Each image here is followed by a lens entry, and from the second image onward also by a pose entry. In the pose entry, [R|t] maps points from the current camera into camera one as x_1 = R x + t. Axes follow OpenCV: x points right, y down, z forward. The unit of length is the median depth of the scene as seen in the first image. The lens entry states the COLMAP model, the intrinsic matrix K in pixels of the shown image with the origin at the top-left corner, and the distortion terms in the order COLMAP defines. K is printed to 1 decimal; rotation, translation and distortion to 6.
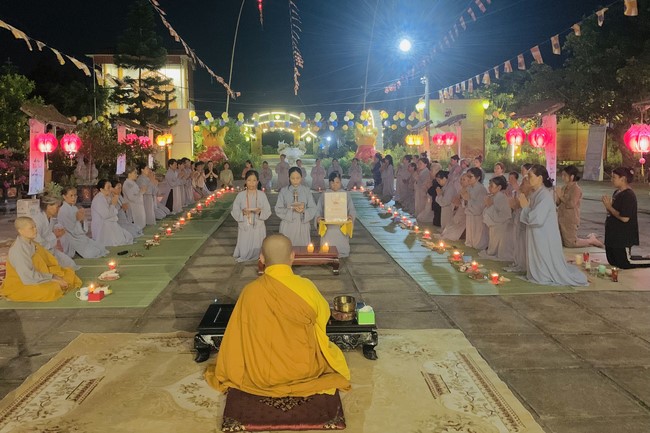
lens RADIAL K [[561.0, 0, 322.8], [0, 561.0, 208.3], [0, 0, 1]] dist [0.034552, -0.004310]
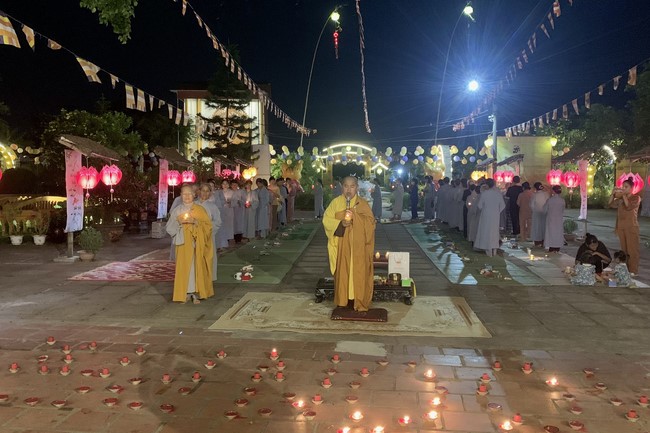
lens RADIAL K [[623.2, 0, 335.2], [0, 623.2, 225.1], [0, 0, 1]] dist [0.153596, -0.276211]
pose [[0.995229, 0.019708, -0.095553, 0.005824], [-0.022714, 0.999277, -0.030477, 0.011259], [0.094884, 0.032502, 0.994958, -0.168864]]
